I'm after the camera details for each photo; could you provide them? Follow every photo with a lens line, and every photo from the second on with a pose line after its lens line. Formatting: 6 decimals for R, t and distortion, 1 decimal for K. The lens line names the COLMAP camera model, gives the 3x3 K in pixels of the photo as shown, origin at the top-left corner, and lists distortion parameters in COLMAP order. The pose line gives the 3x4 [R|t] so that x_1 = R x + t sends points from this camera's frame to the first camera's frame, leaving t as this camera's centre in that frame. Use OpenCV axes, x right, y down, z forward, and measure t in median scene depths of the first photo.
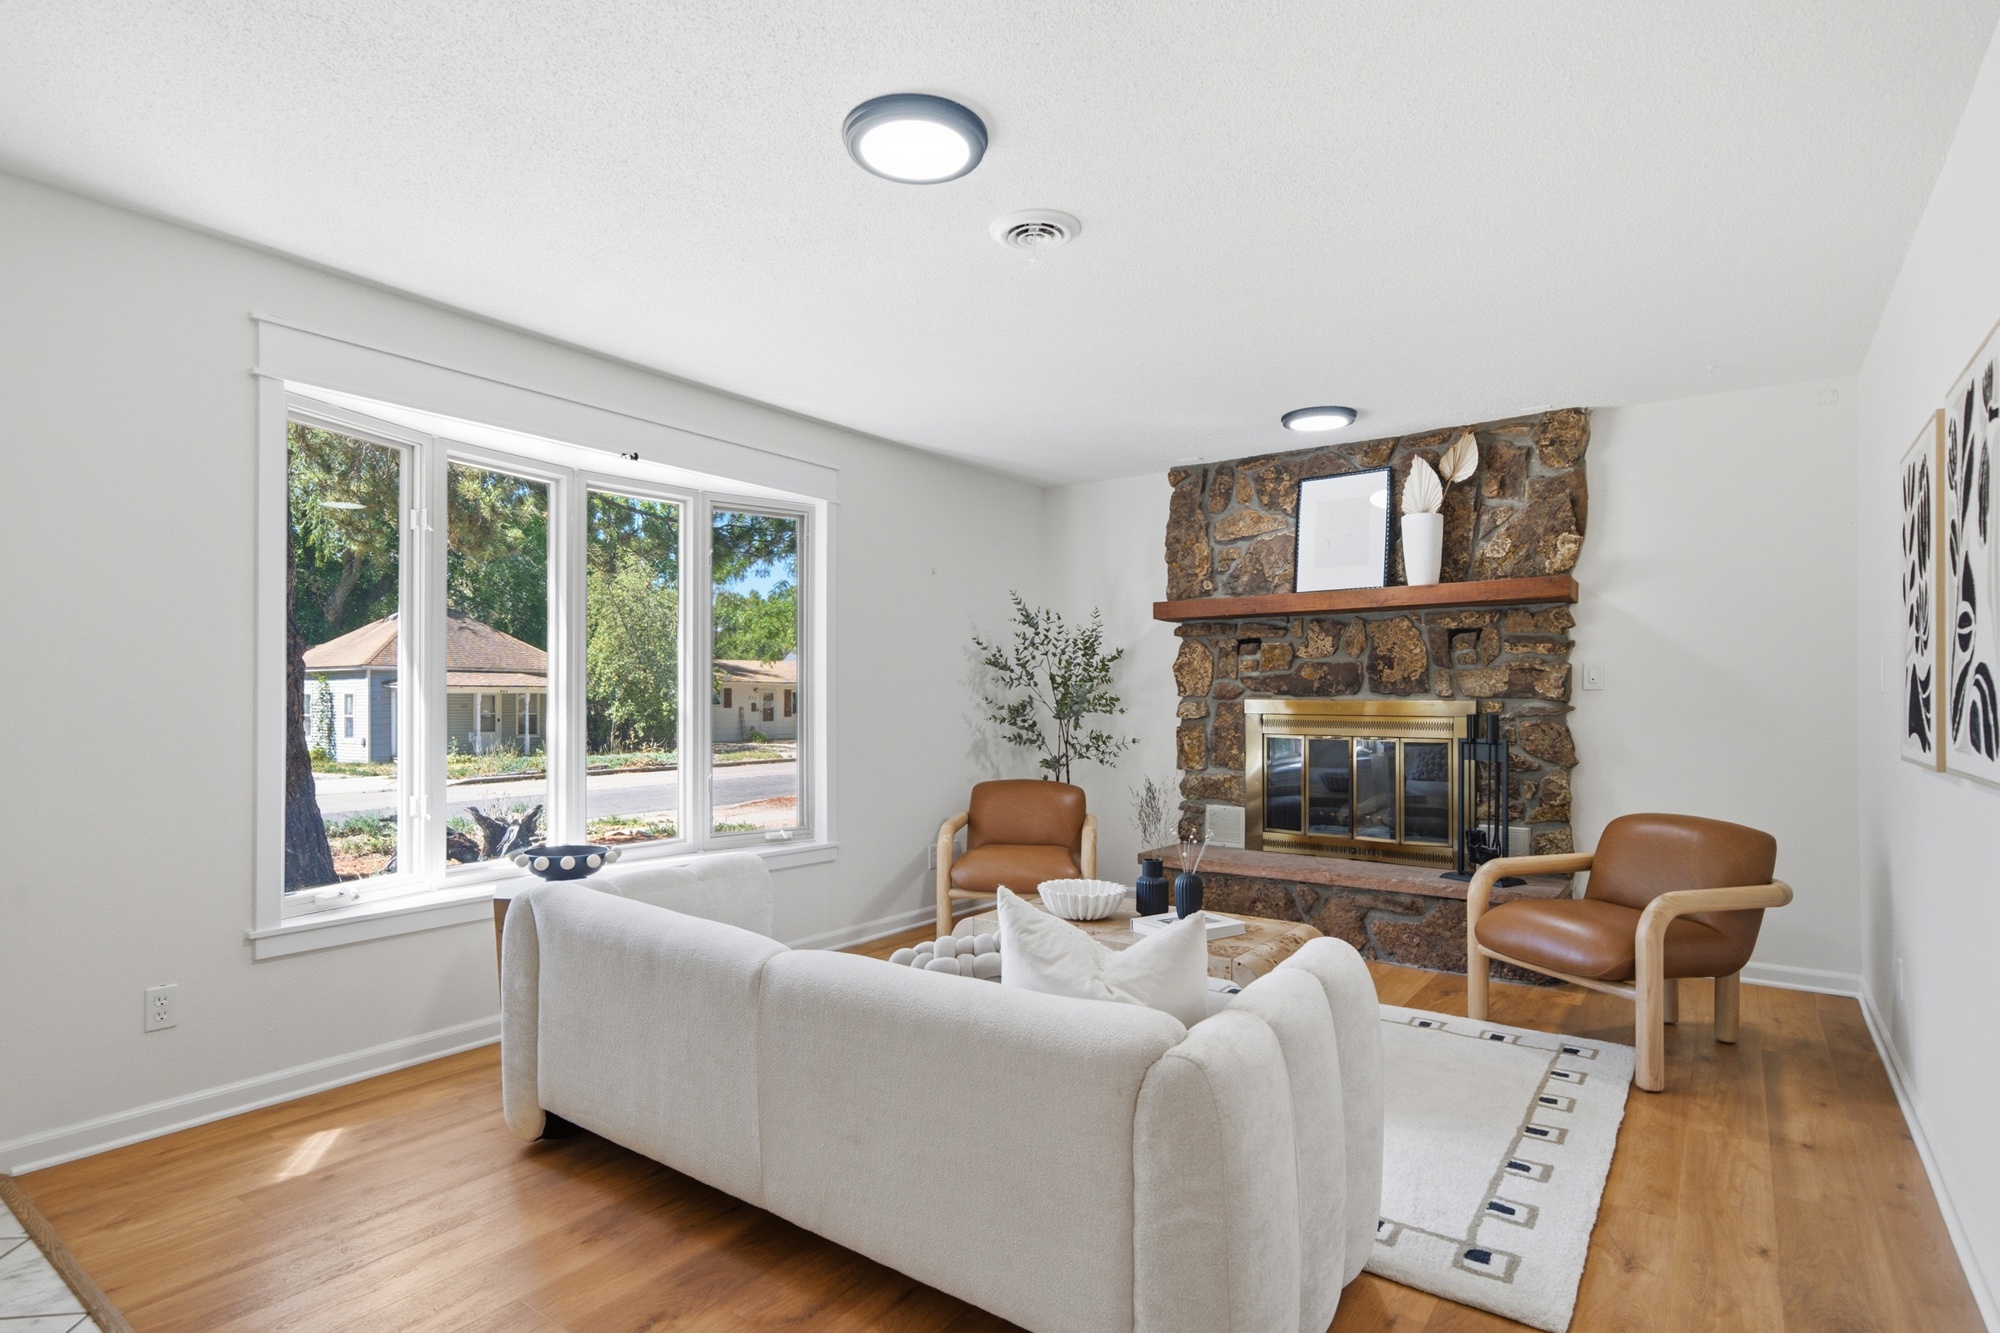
lens RADIAL K [[1060.9, 0, 1043.7], [0, 1060.9, 694.4], [0, 0, 1]] dist [0.031777, 0.000192]
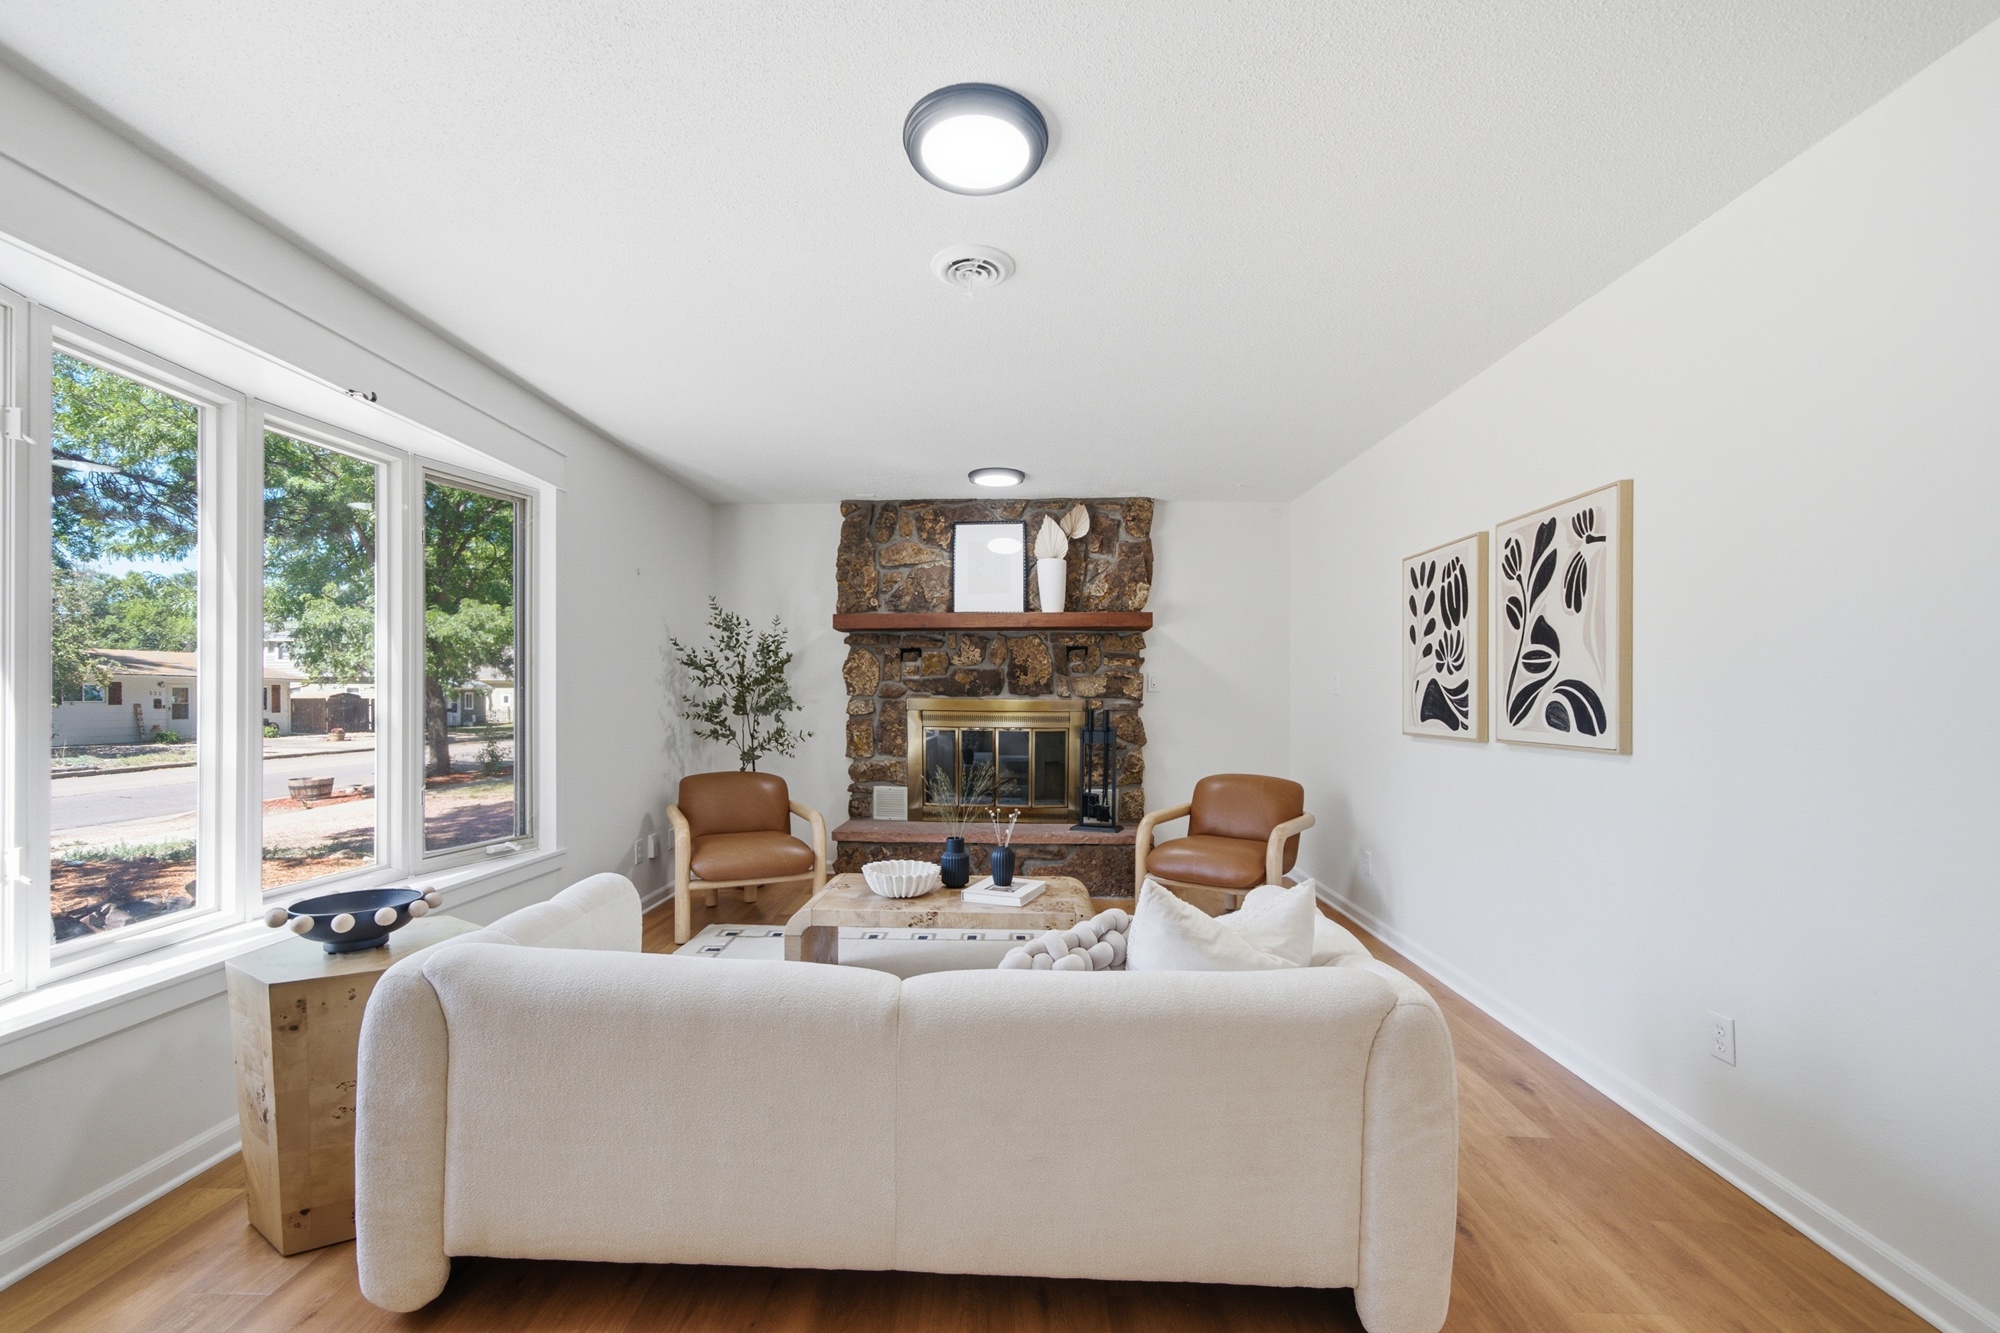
lens RADIAL K [[821.9, 0, 1007.5], [0, 821.9, 698.1], [0, 0, 1]] dist [-0.001285, 0.000194]
pose [[0.834368, 0.001731, 0.551205, -0.240144], [-0.005527, 0.999971, 0.005227, -0.000620], [-0.551180, -0.007408, 0.834354, 0.156413]]
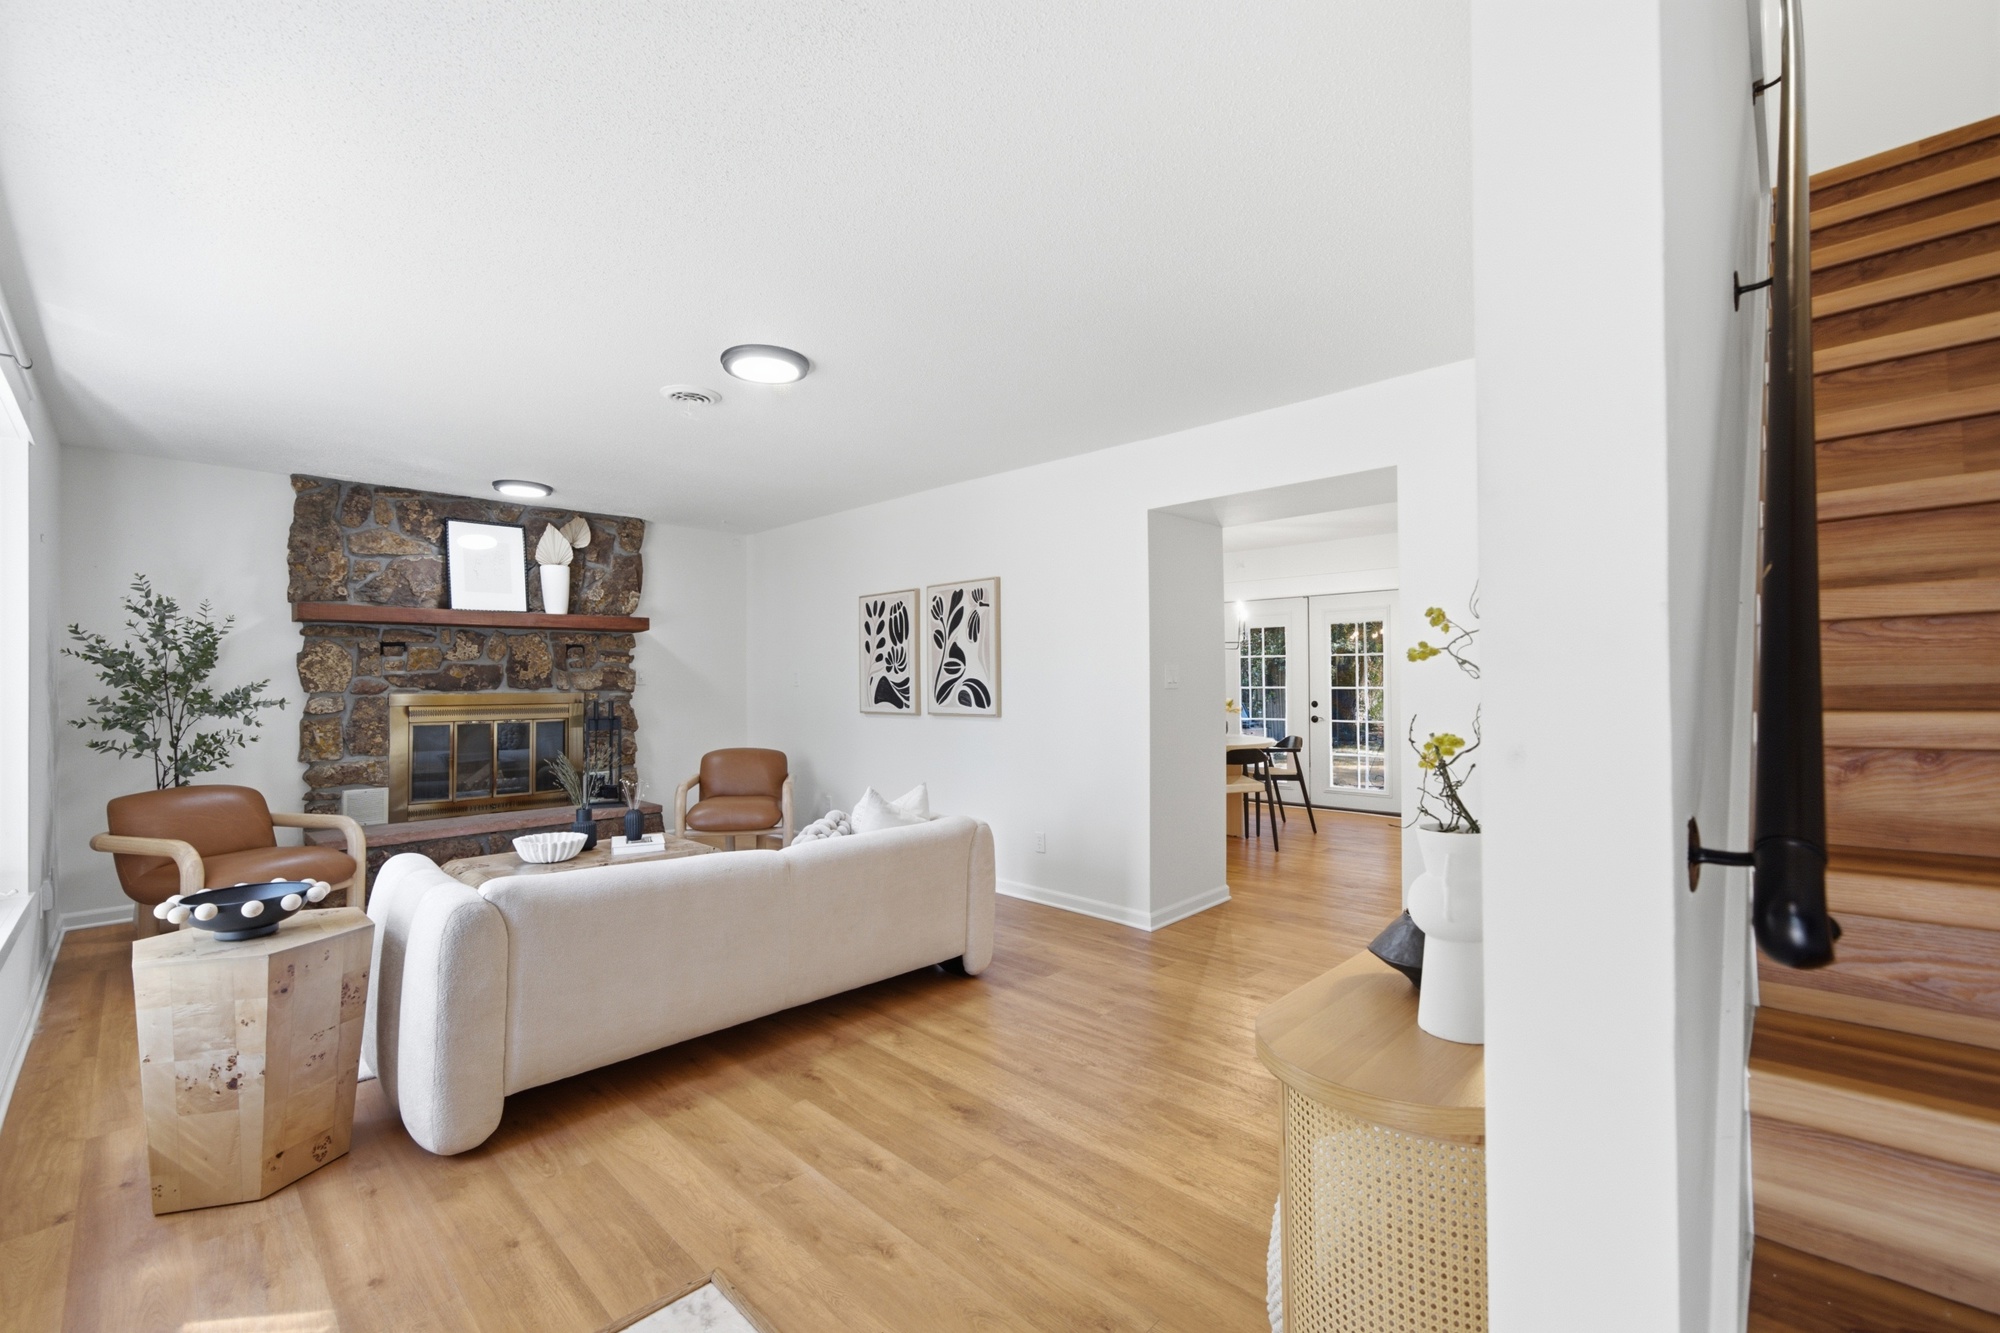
lens RADIAL K [[822.2, 0, 978.0], [0, 822.2, 672.7], [0, 0, 1]] dist [0.024724, 0.000332]
pose [[0.206937, 0.008801, 0.978315, -0.584268], [0.002862, 0.999950, -0.009601, -0.008448], [-0.978350, 0.004787, 0.206901, 0.186291]]
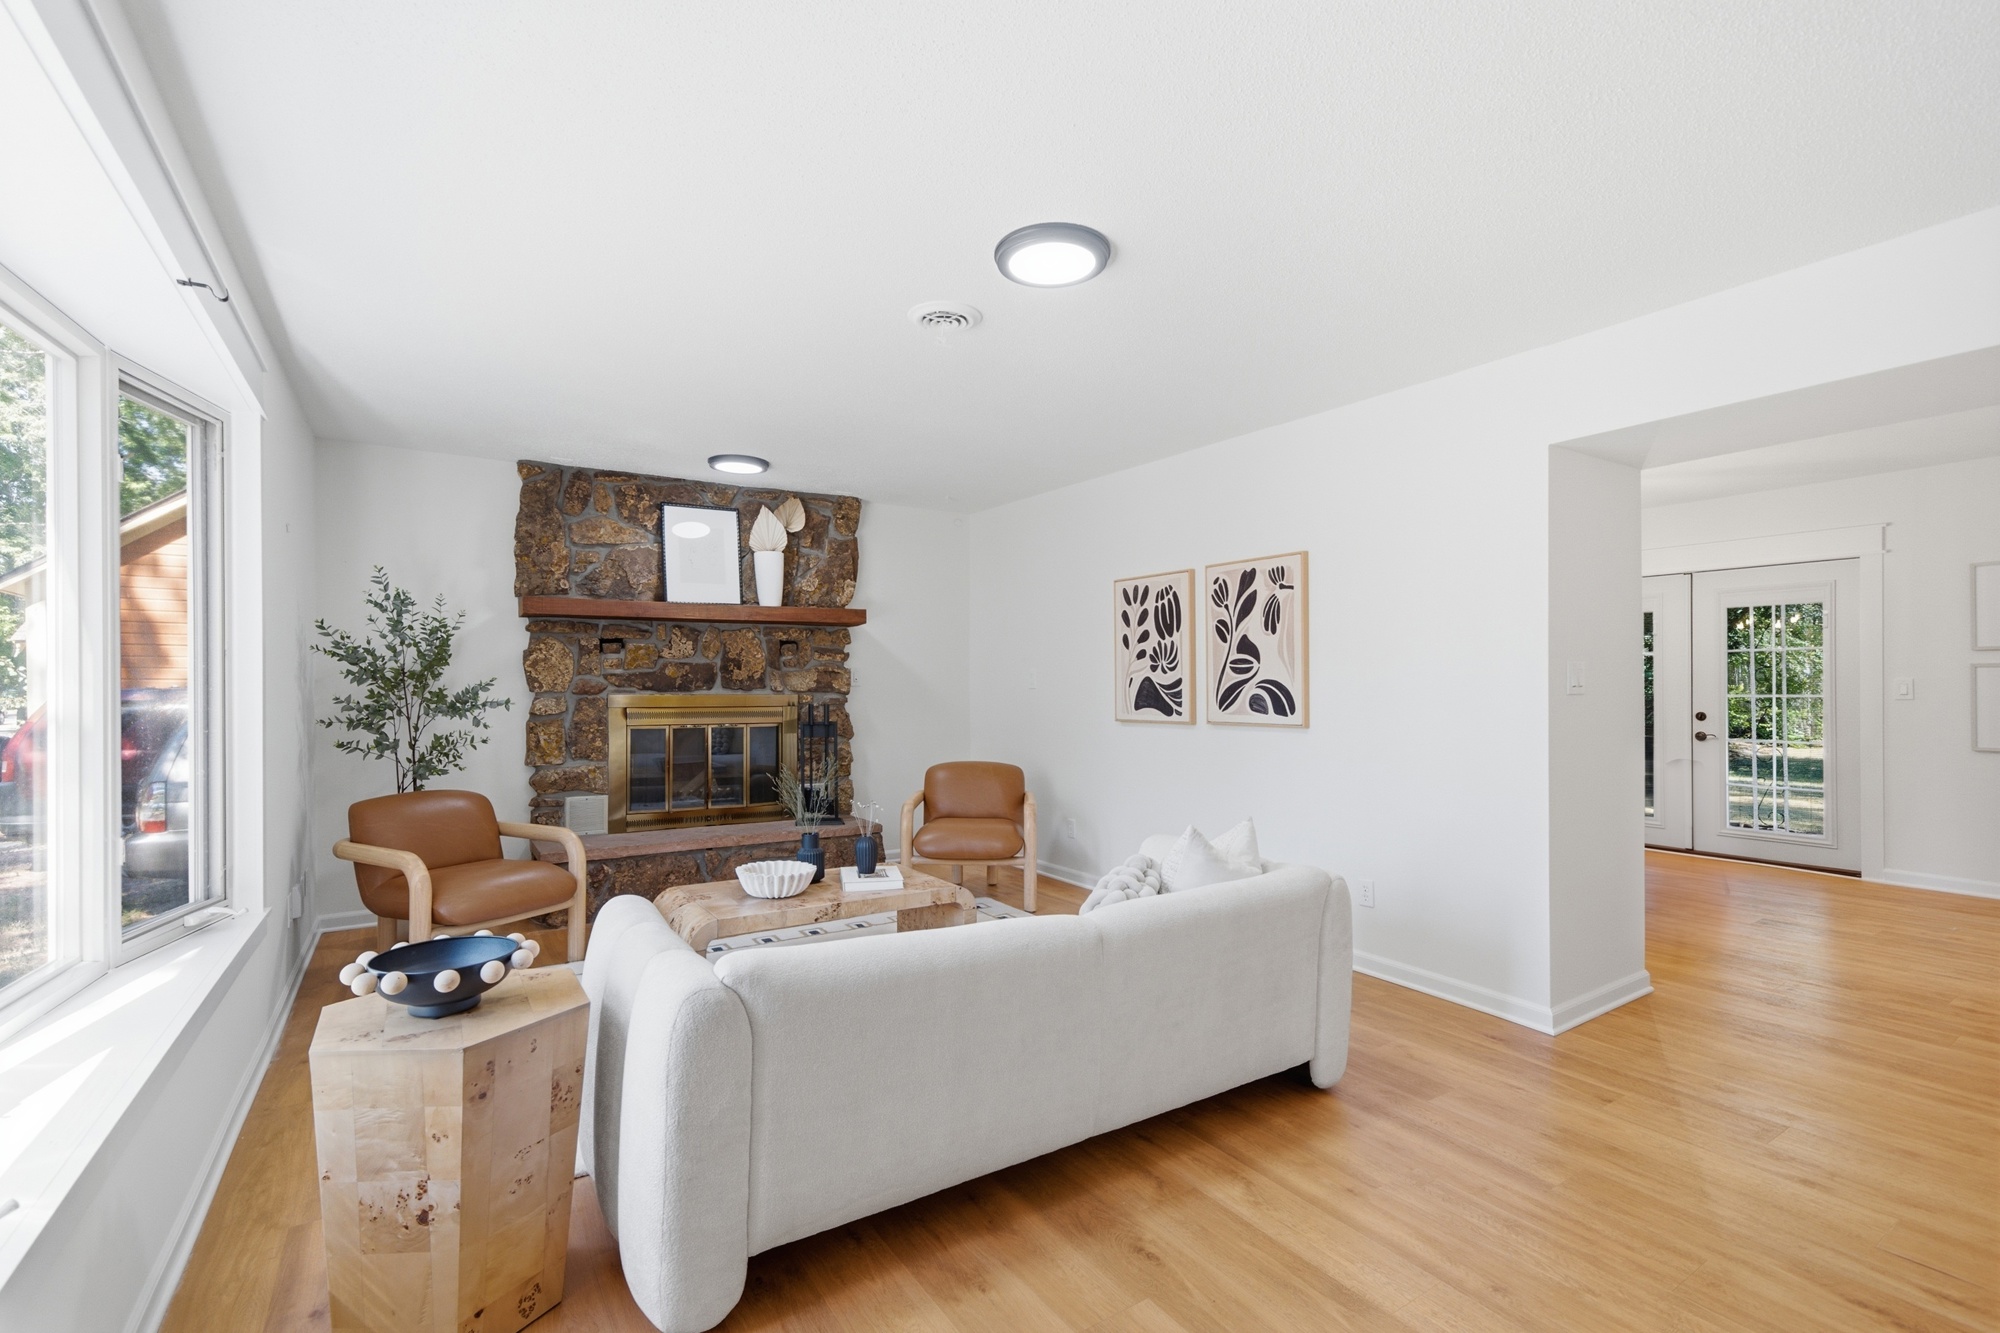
lens RADIAL K [[880.3, 0, 998.0], [0, 880.3, 684.7], [0, 0, 1]] dist [-0.018402, 0.030751]
pose [[0.397088, -0.001274, 0.917780, -0.484140], [-0.001414, 0.999997, 0.002000, -0.007885], [-0.917779, -0.002092, 0.397085, 0.291112]]
